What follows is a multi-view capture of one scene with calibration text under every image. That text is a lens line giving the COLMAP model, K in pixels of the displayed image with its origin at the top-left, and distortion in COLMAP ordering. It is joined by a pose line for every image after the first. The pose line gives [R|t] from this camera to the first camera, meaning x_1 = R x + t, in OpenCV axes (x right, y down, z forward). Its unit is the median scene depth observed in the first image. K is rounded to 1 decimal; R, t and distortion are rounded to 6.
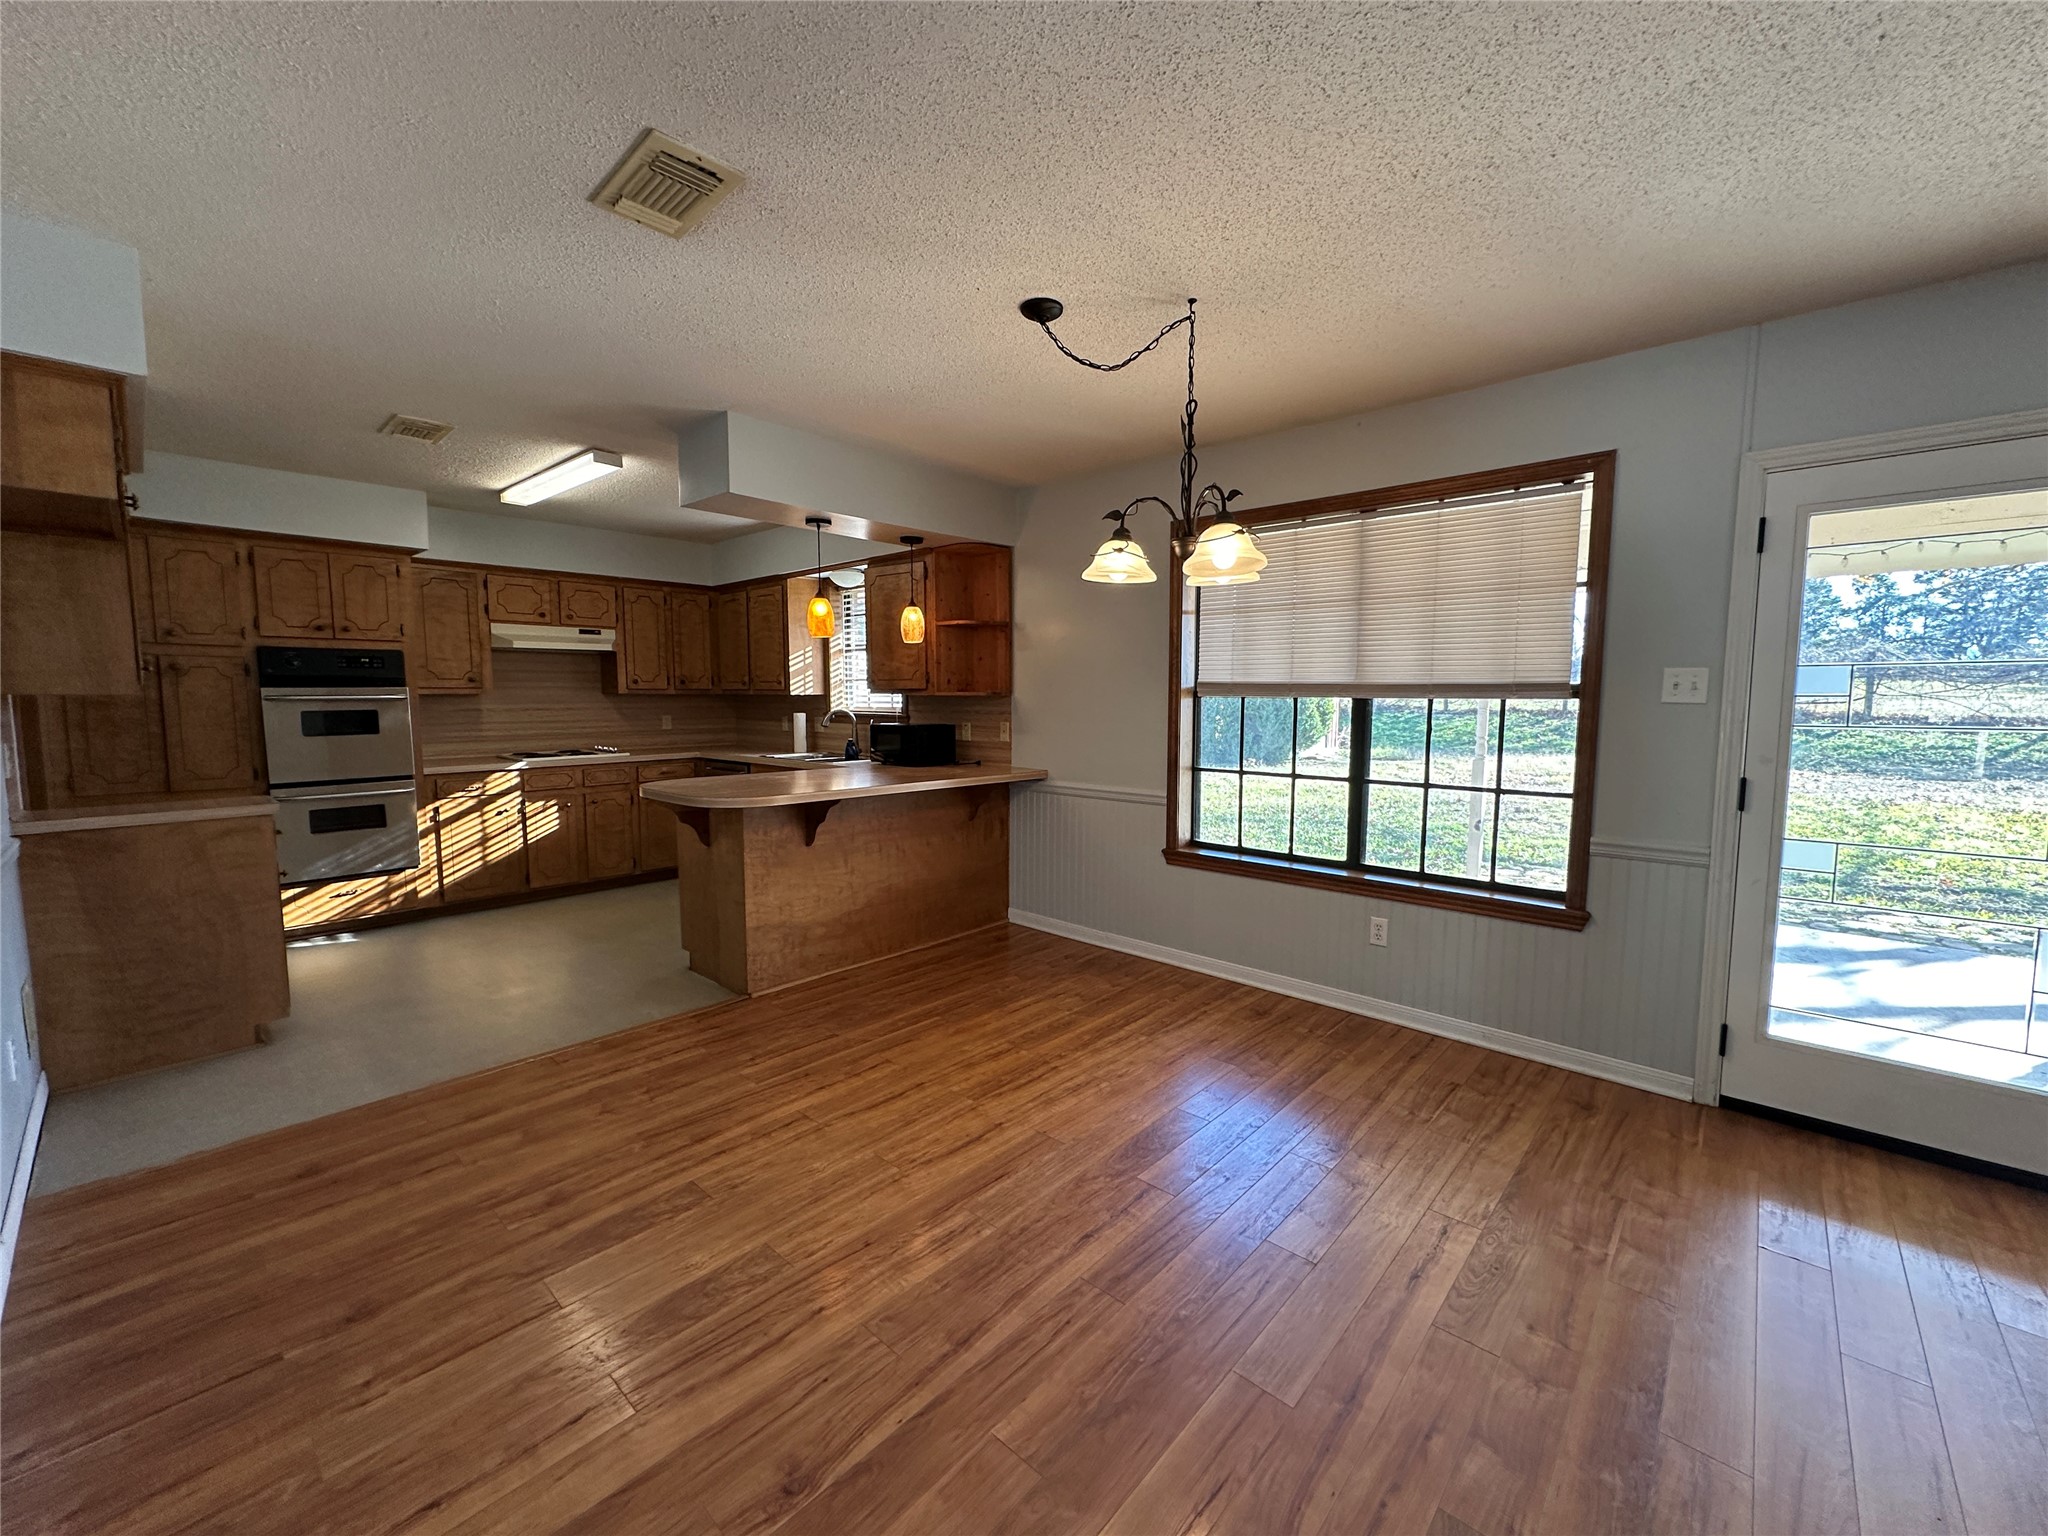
lens RADIAL K [[814.8, 0, 1033.4], [0, 814.8, 766.7], [0, 0, 1]] dist [-0.004670, 0.000090]
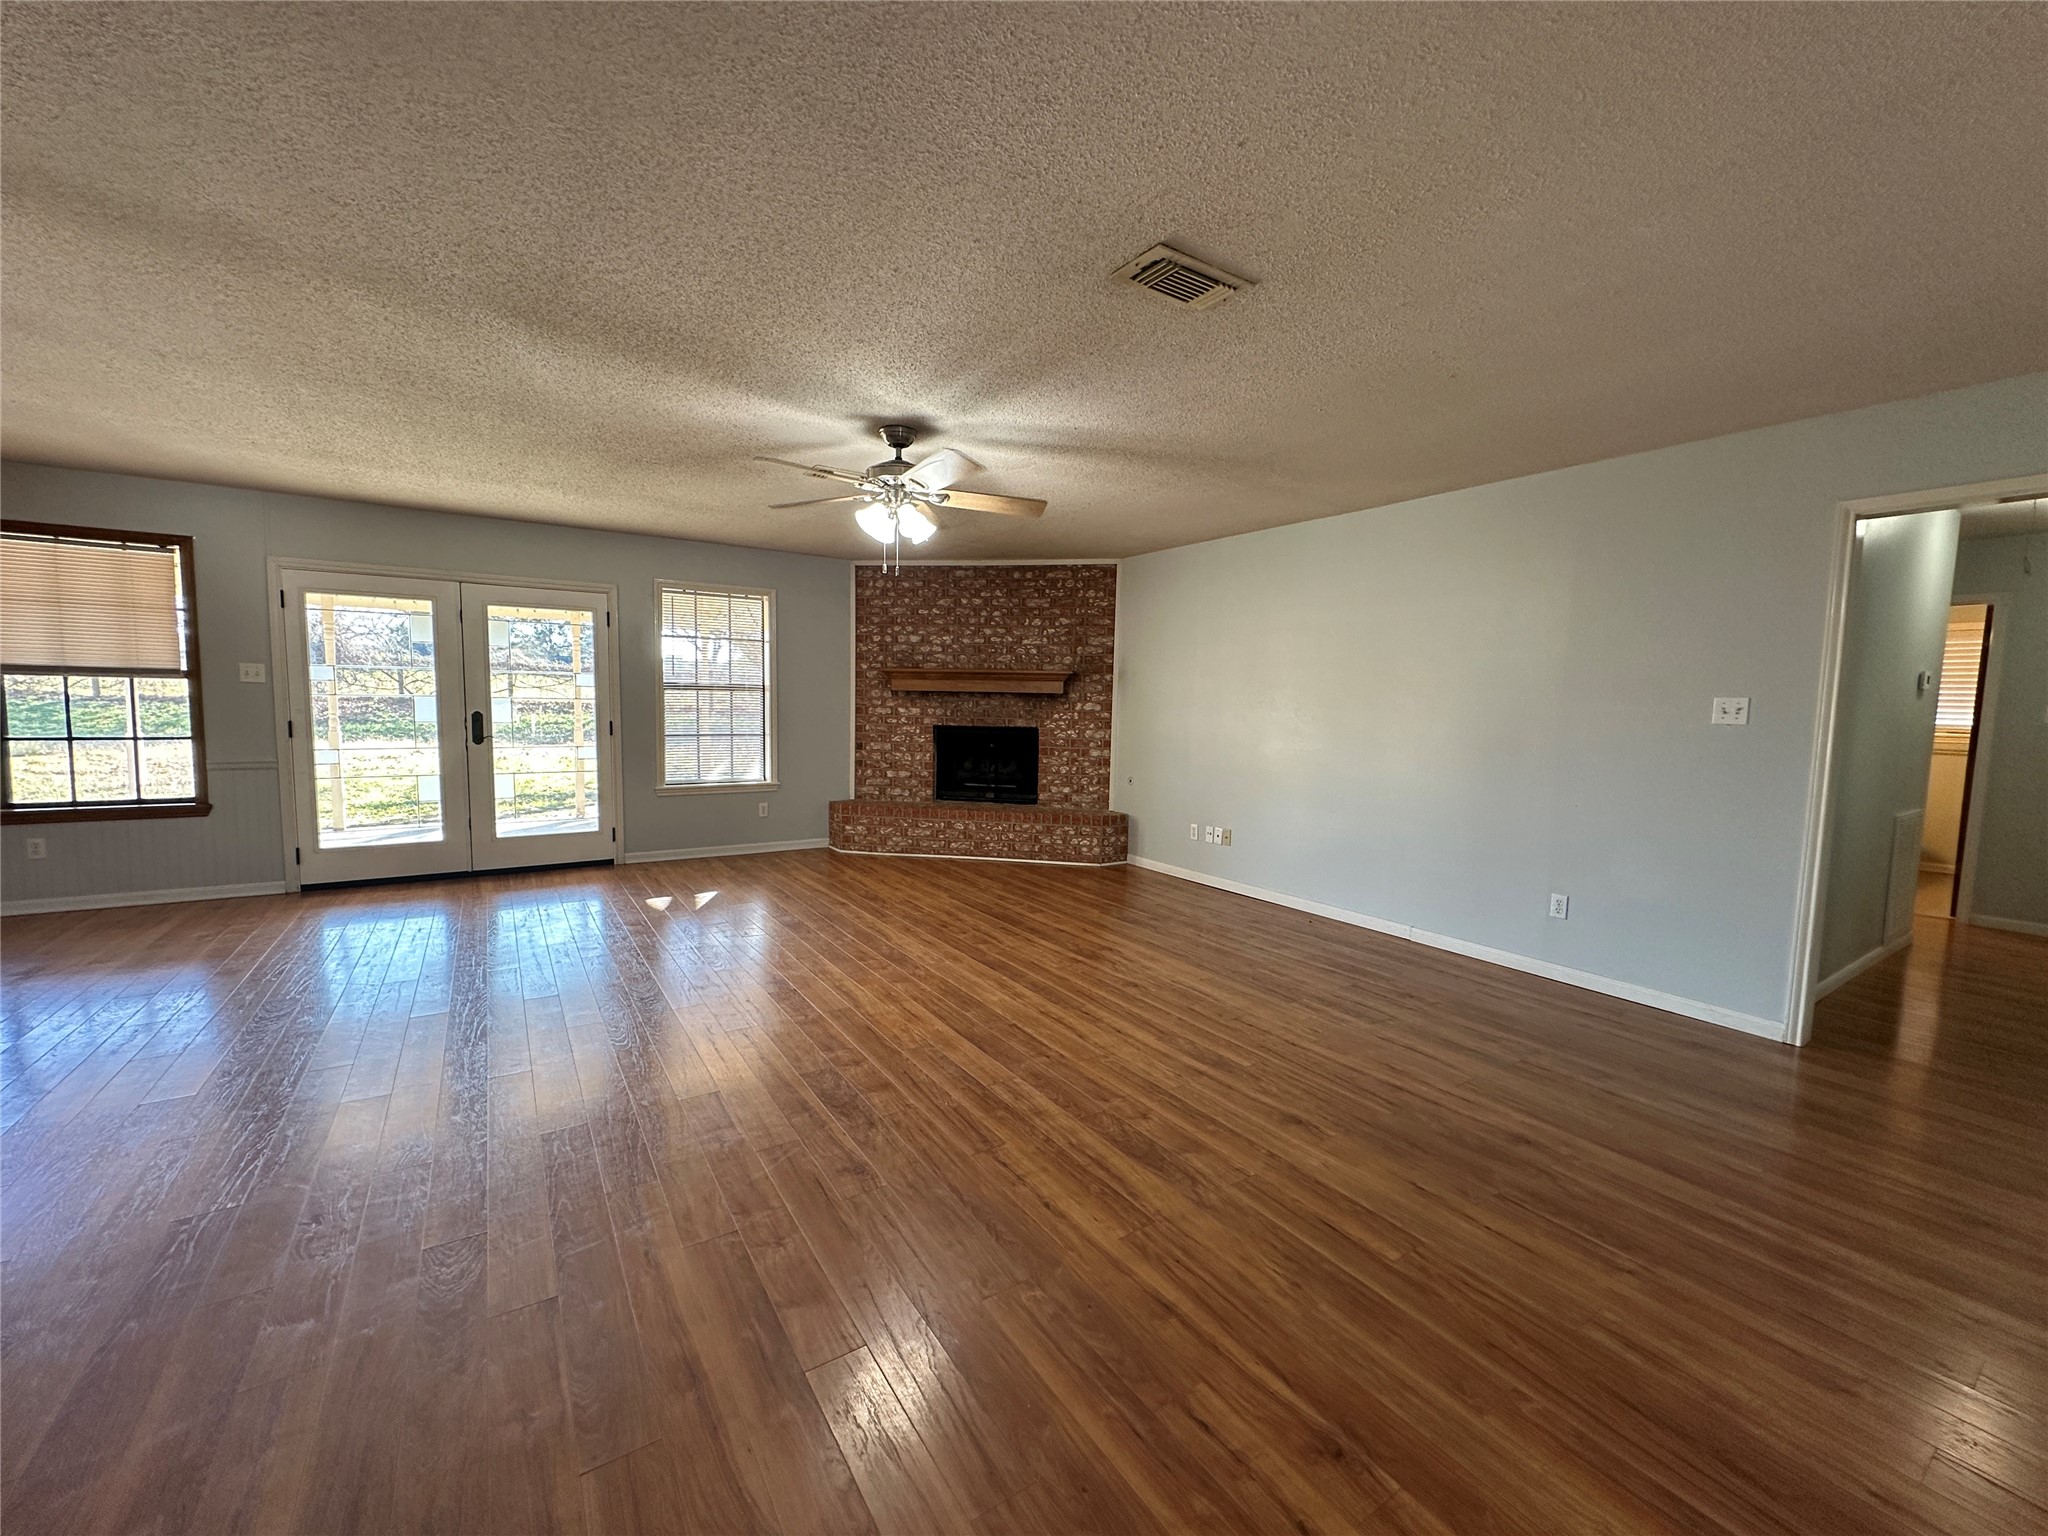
lens RADIAL K [[814.8, 0, 1029.3], [0, 814.8, 769.9], [0, 0, 1]] dist [-0.004670, 0.000090]
pose [[0.249829, -0.079960, 0.964983, -0.334746], [0.064297, 0.995755, 0.065864, 0.067079], [-0.966153, 0.045591, 0.253910, -0.699139]]
